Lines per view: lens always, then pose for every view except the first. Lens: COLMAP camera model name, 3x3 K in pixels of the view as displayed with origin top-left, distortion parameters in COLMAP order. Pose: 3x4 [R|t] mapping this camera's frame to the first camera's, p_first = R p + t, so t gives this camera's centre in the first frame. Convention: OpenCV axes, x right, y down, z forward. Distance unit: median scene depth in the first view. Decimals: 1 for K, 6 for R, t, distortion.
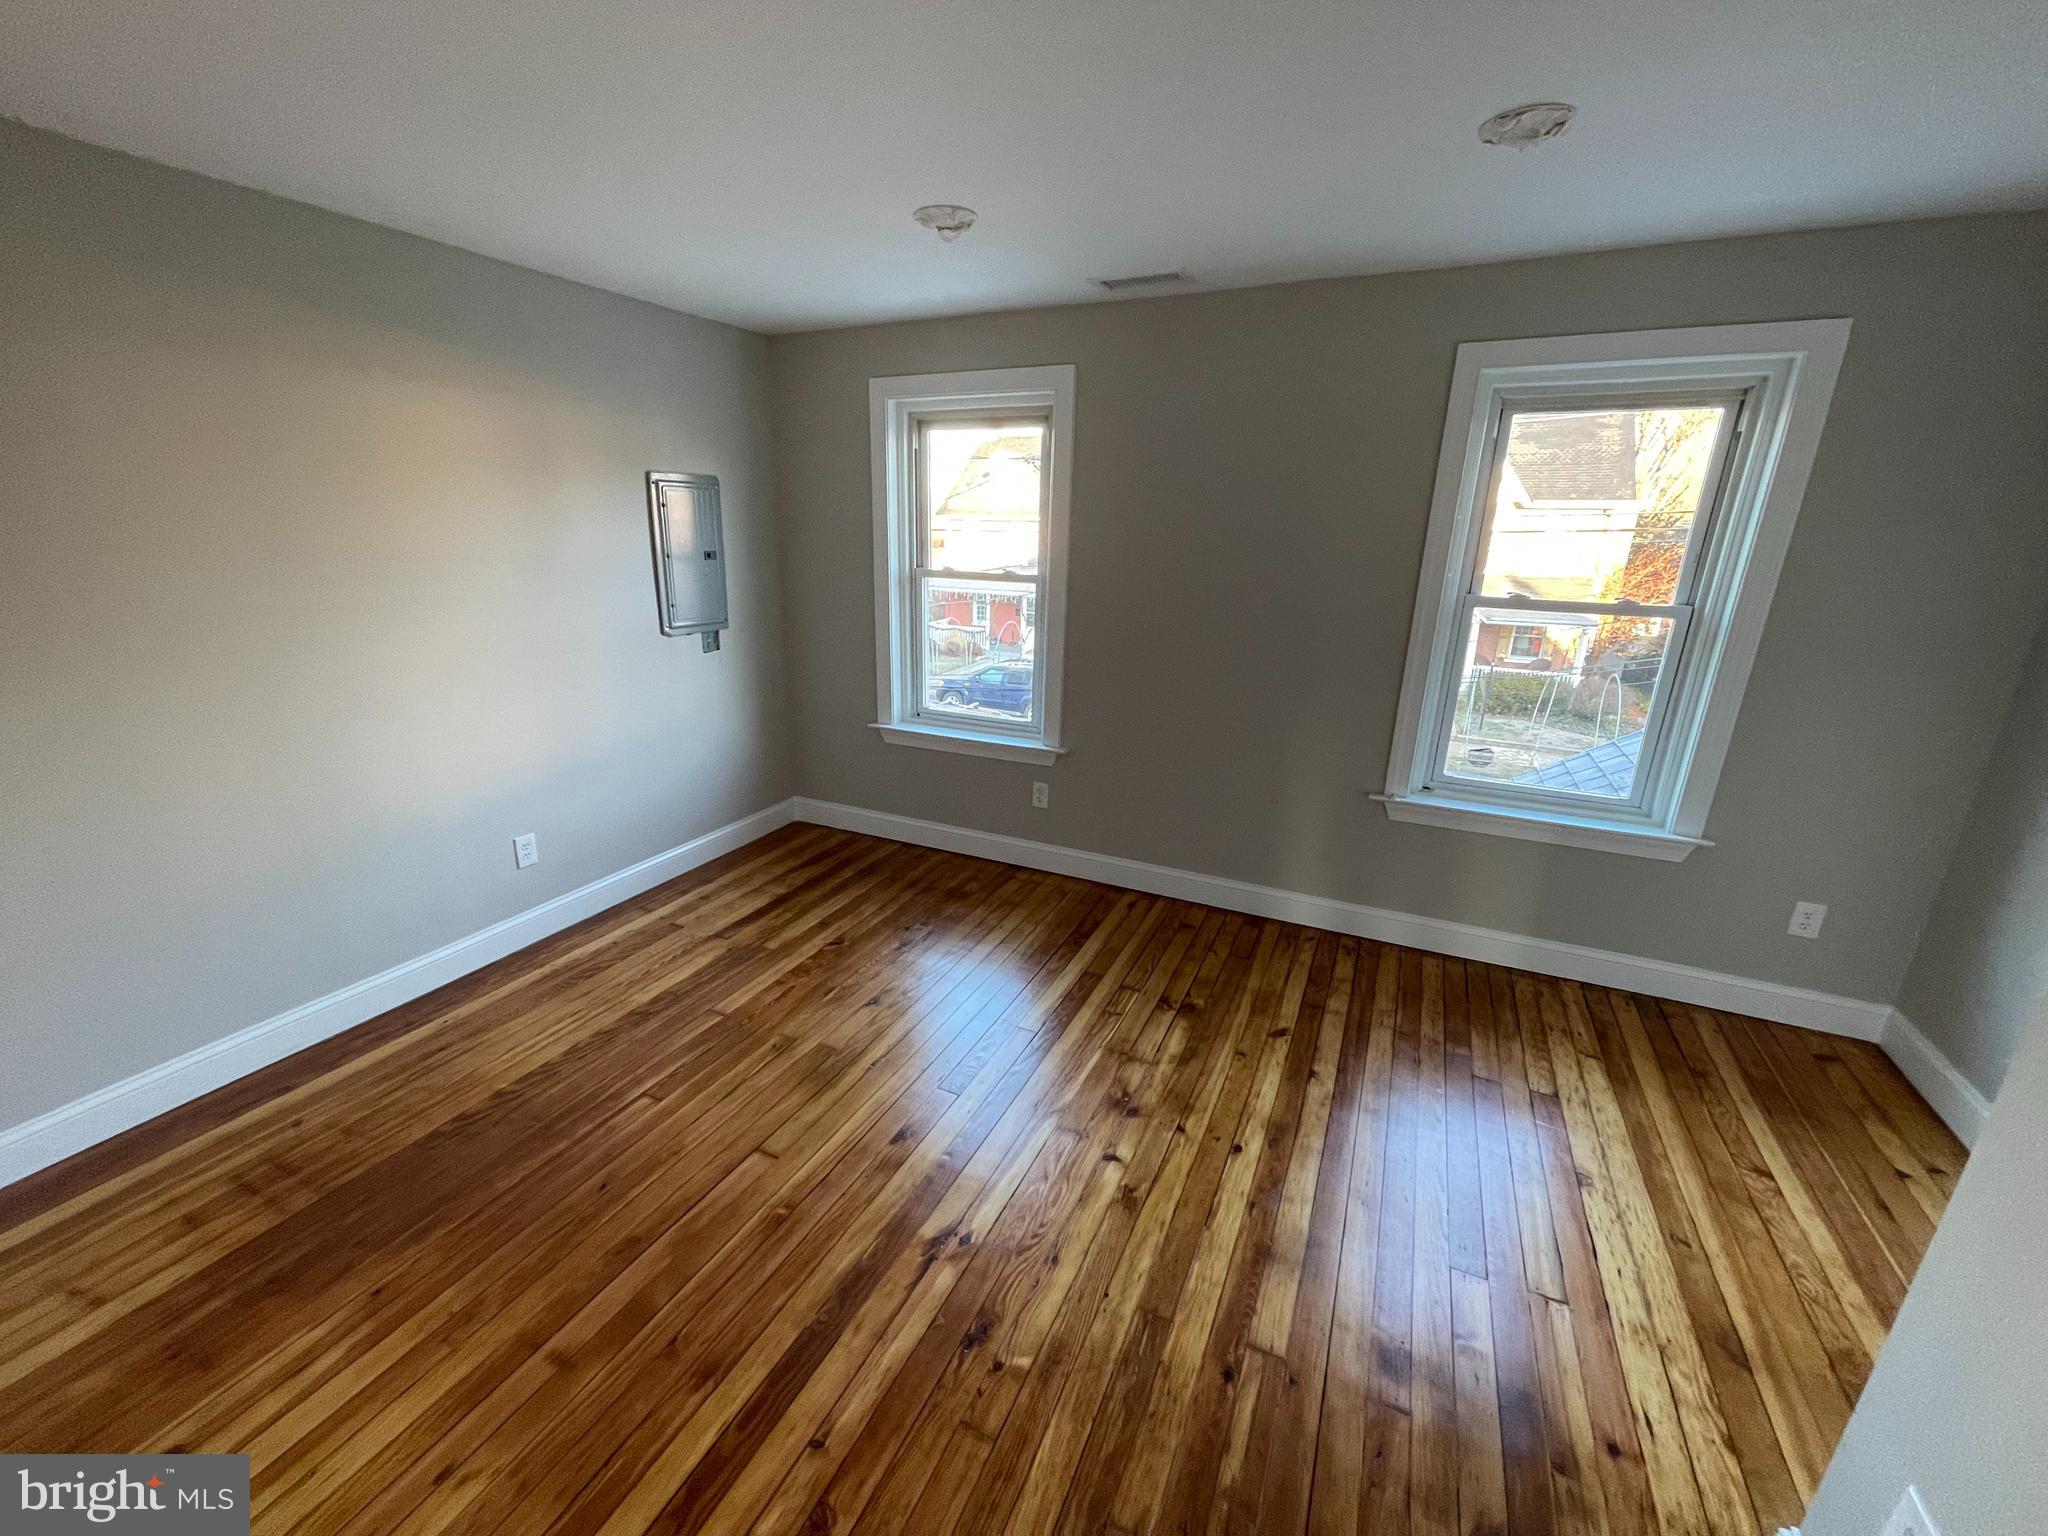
lens RADIAL K [[824.2, 0, 1018.7], [0, 824.2, 766.7], [0, 0, 1]] dist [0.009647, 0.000317]
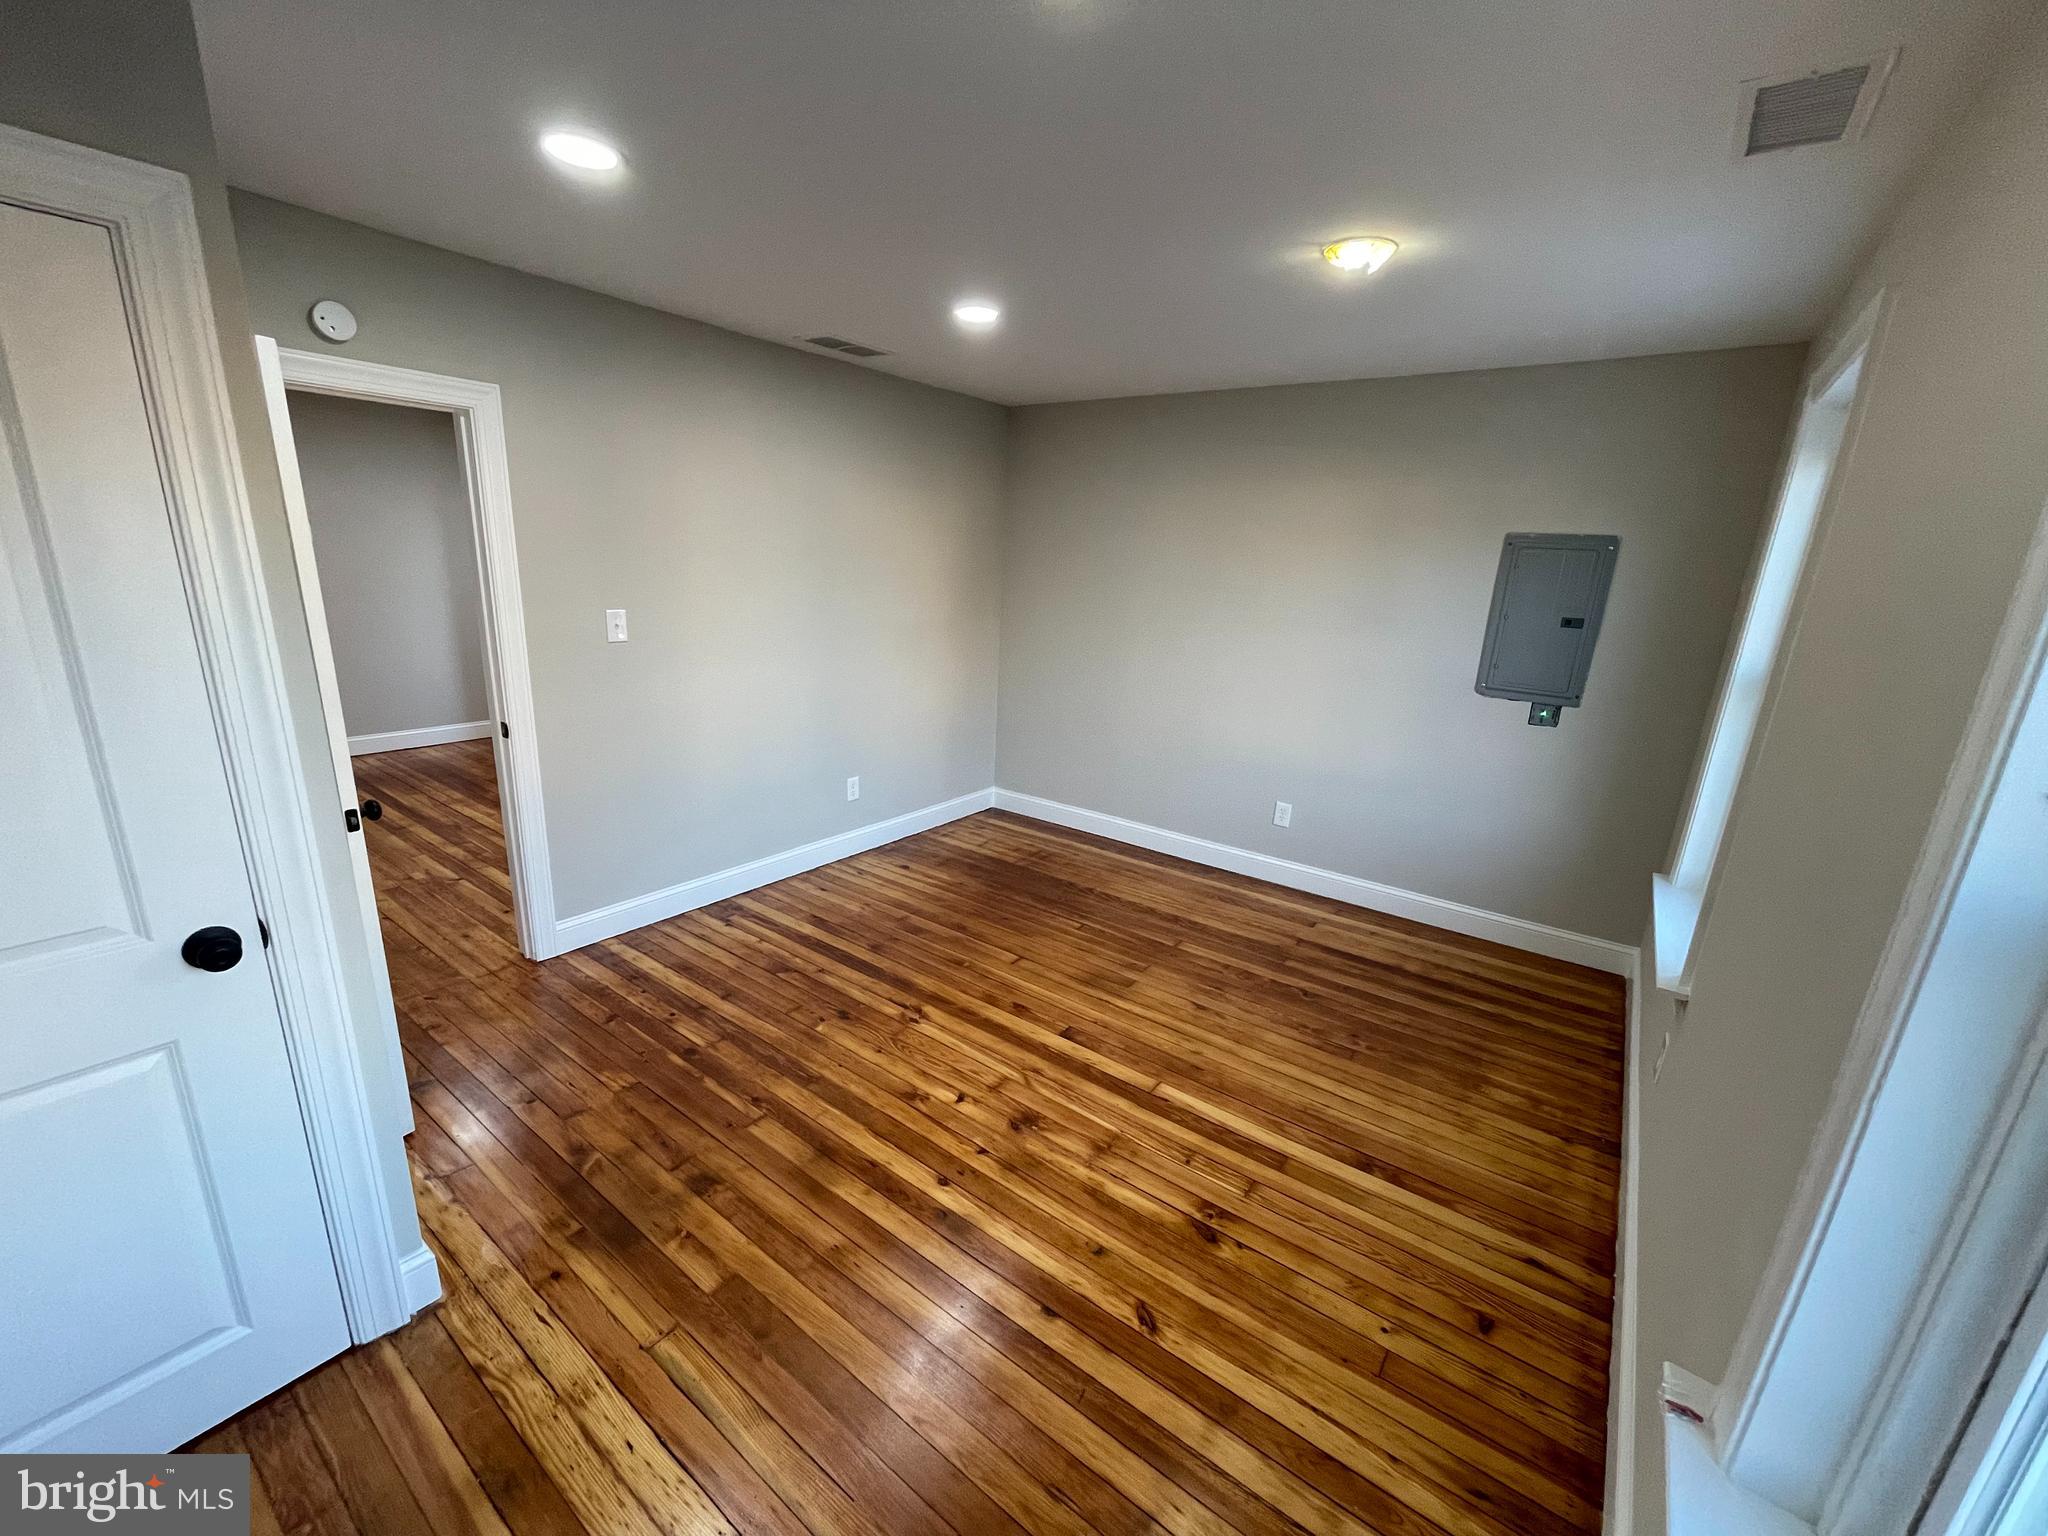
lens RADIAL K [[824.2, 0, 1018.7], [0, 824.2, 766.7], [0, 0, 1]] dist [0.009647, 0.000317]
pose [[-0.178801, 0.222697, -0.958351, 1.040489], [-0.329682, 0.904176, 0.271617, -0.266944], [0.927006, 0.364516, -0.088248, 0.959125]]
